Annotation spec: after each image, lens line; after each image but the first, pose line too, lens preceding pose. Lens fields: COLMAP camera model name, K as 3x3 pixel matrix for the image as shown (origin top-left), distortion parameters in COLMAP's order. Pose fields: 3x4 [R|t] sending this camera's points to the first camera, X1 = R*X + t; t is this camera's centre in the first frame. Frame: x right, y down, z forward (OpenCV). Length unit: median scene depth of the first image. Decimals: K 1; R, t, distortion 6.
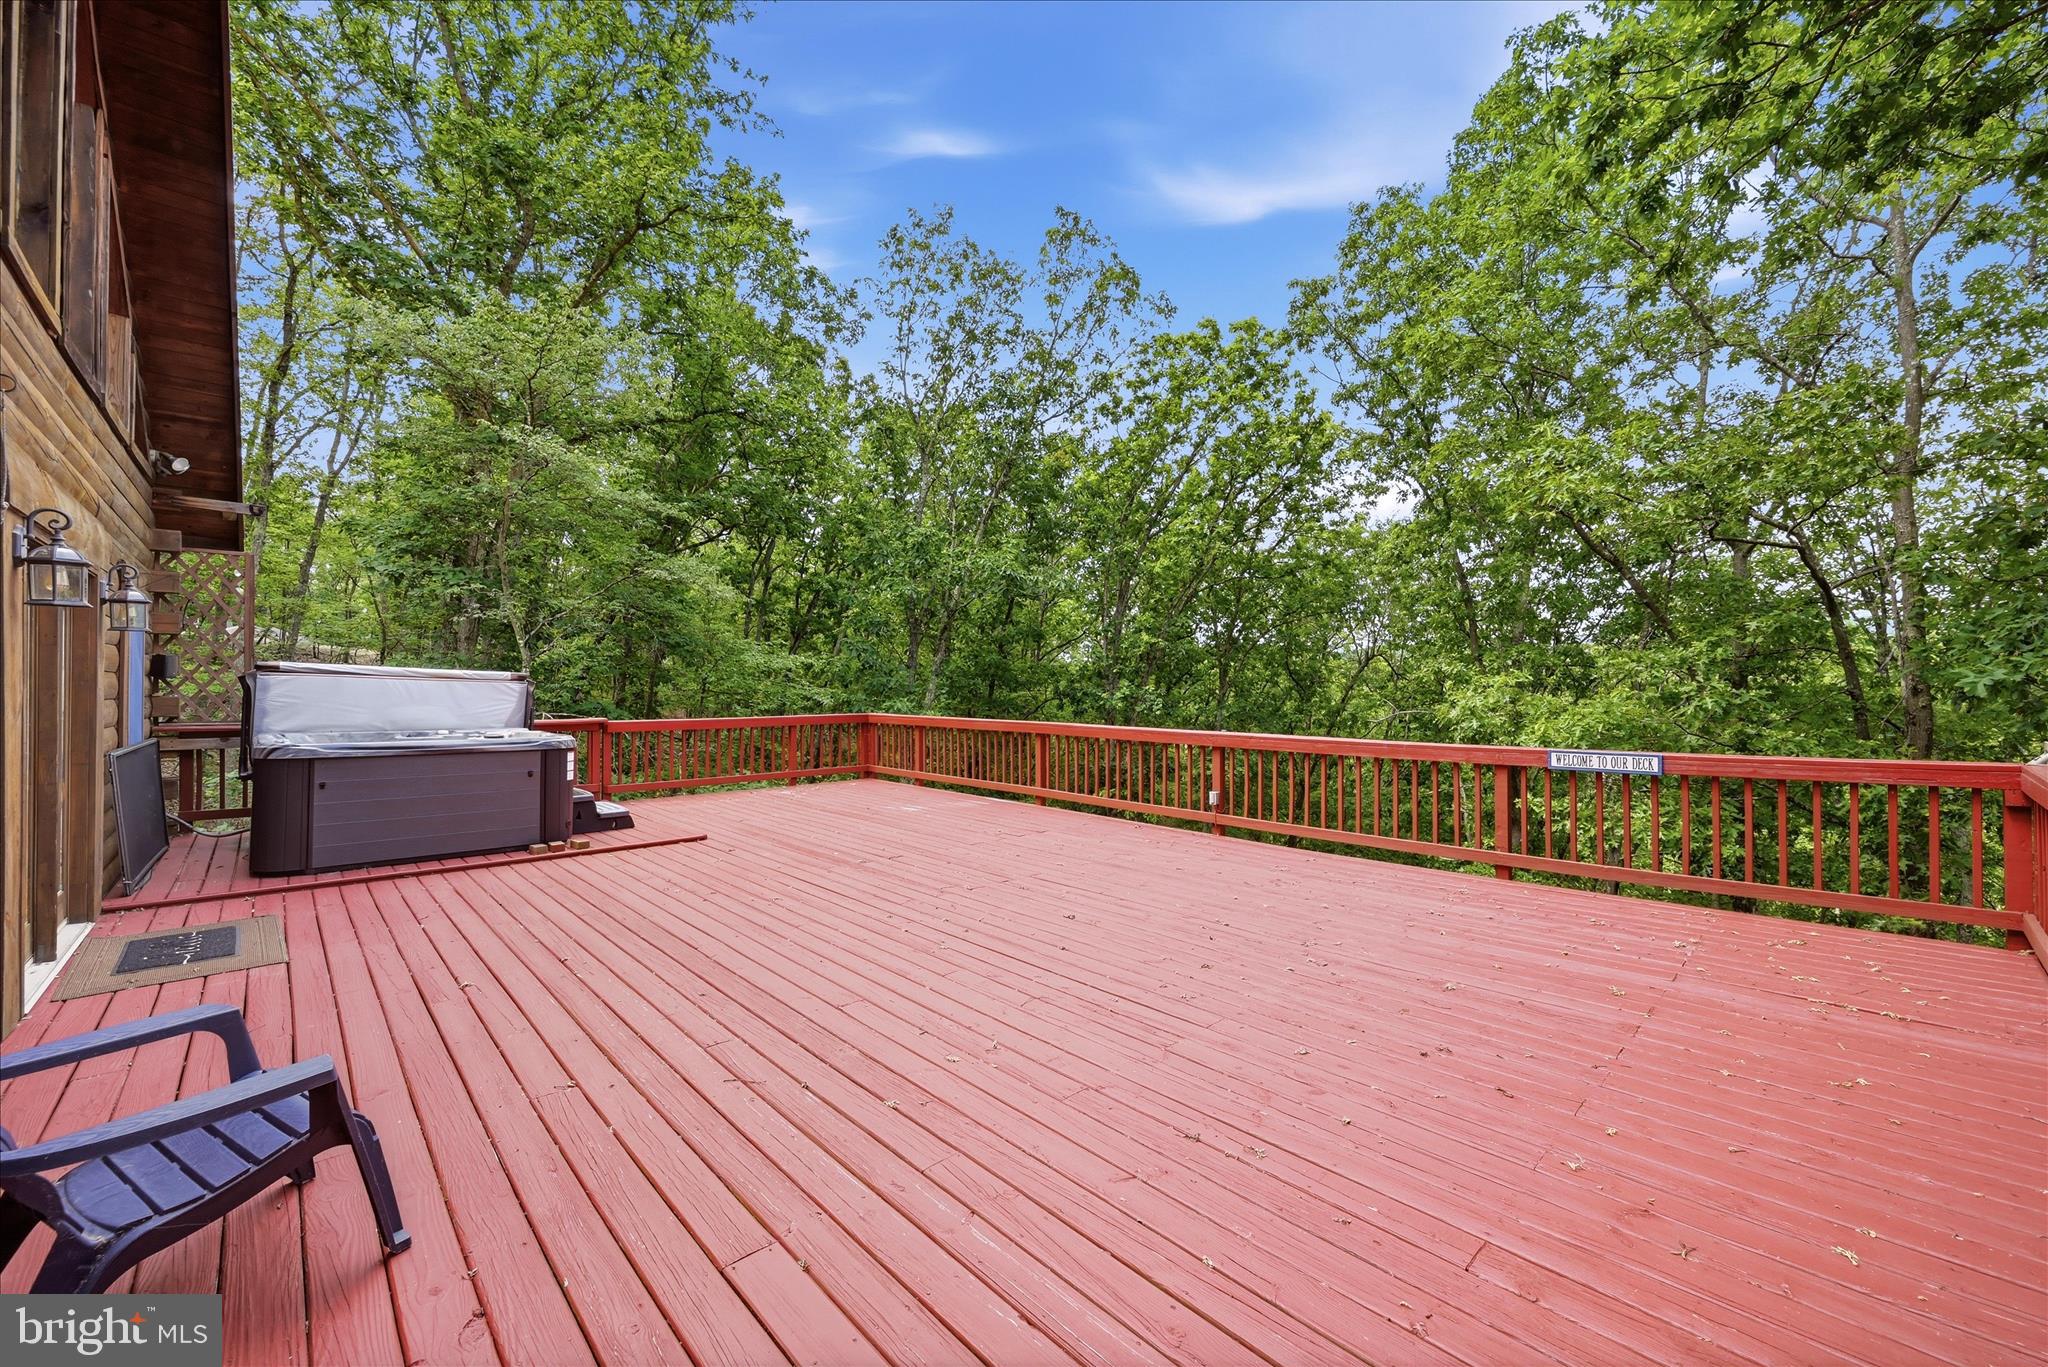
lens RADIAL K [[819.6, 0, 1046.3], [0, 819.6, 675.3], [0, 0, 1]] dist [-0.000043, -0.000390]
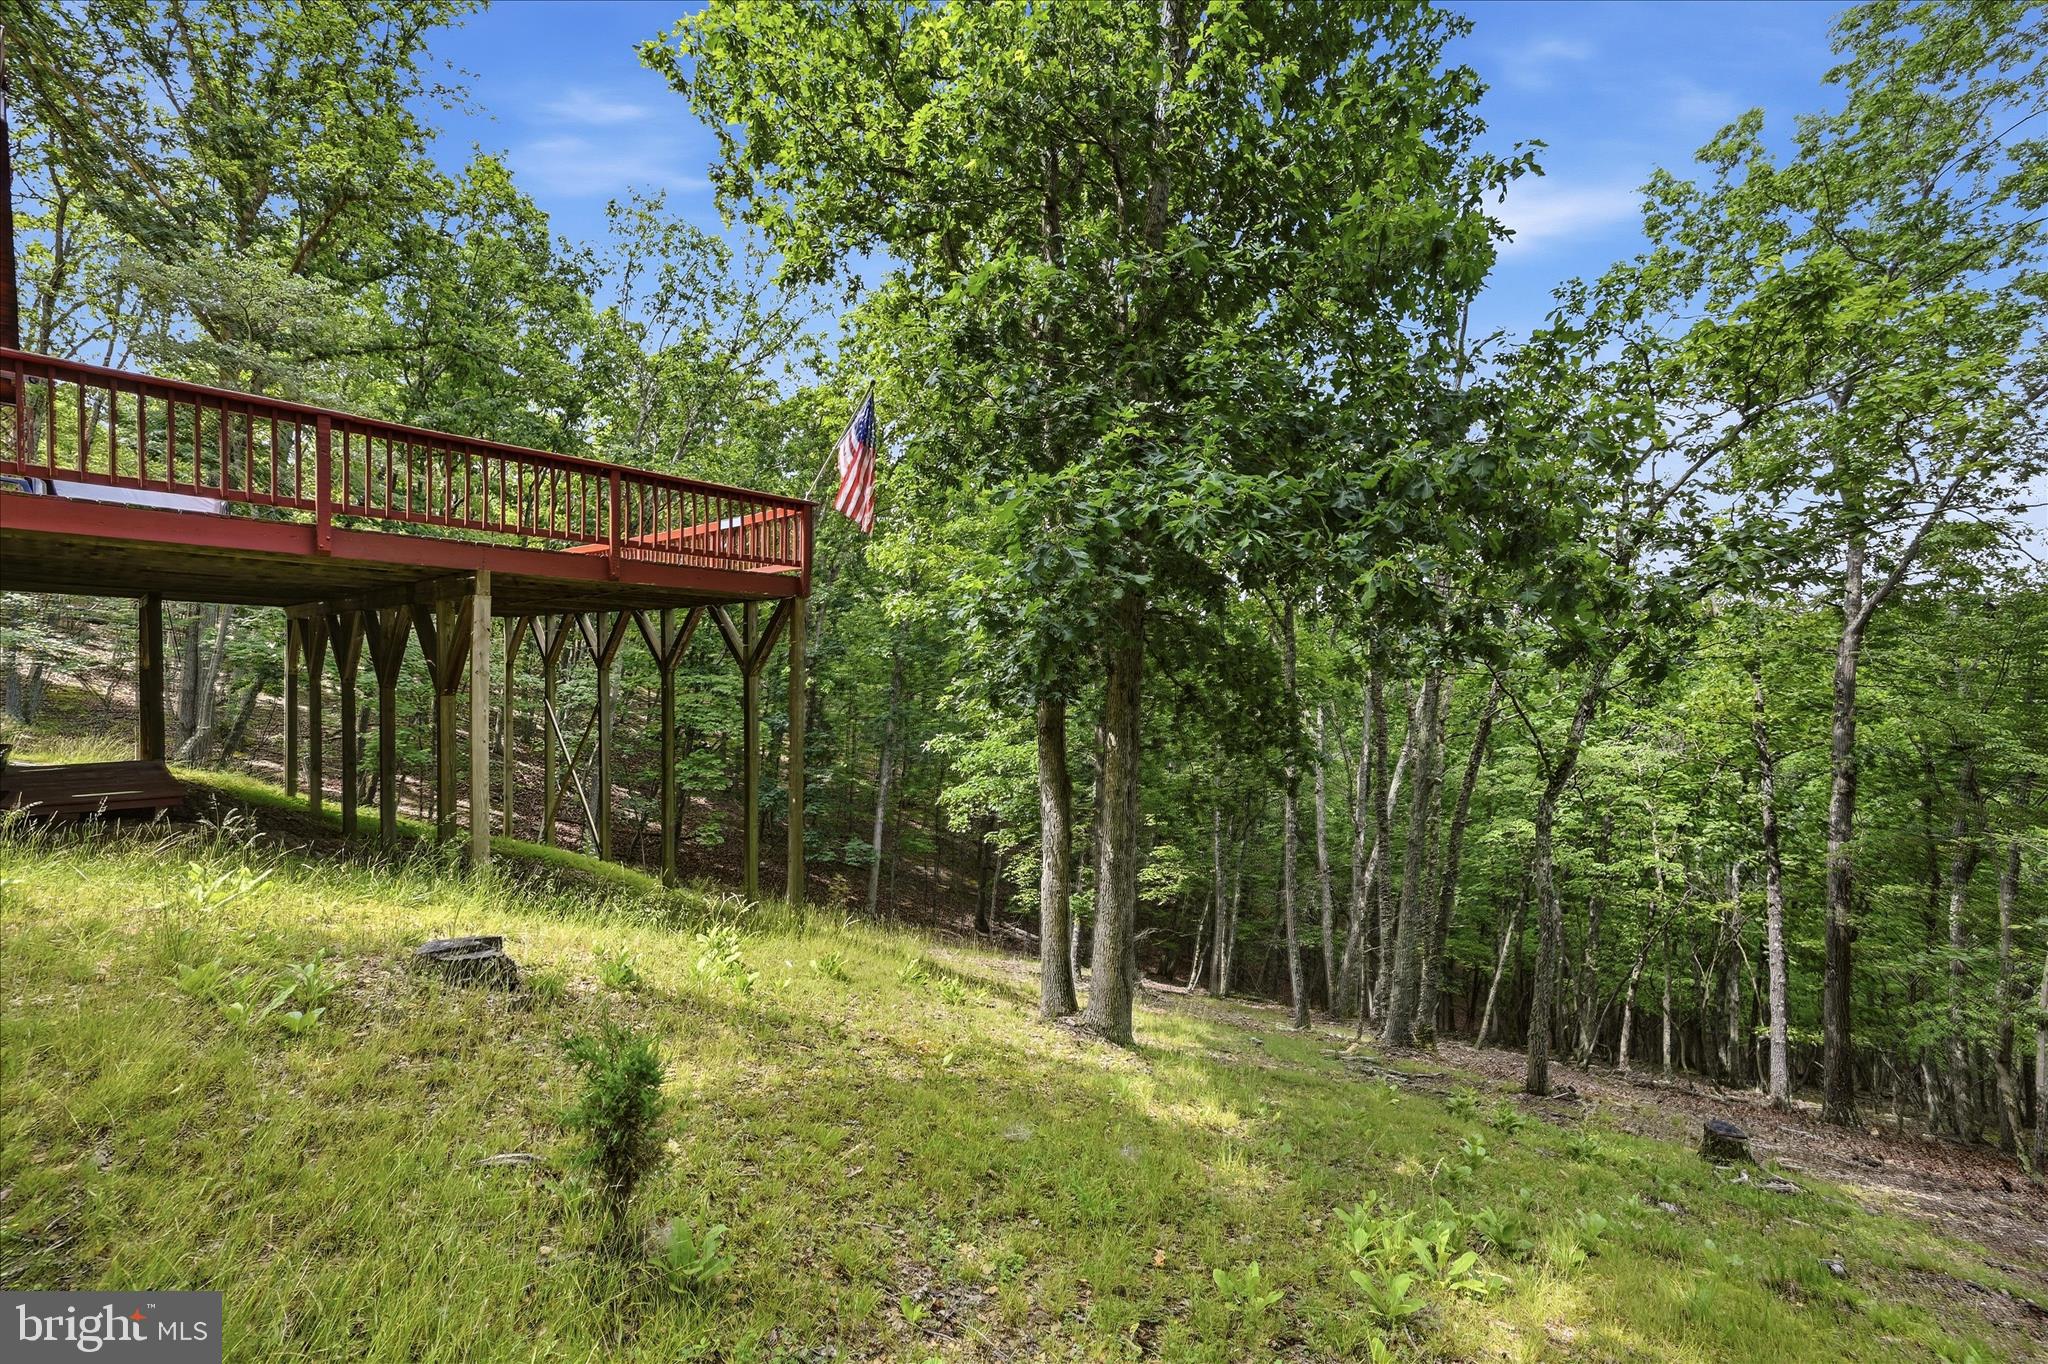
lens RADIAL K [[819.6, 0, 1046.3], [0, 819.6, 673.8], [0, 0, 1]] dist [-0.000043, -0.000390]
pose [[0.992856, 0.010622, 0.118848, 0.302264], [-0.015513, 0.999067, 0.040303, 0.099446], [-0.118309, -0.041859, 0.992094, -0.311890]]
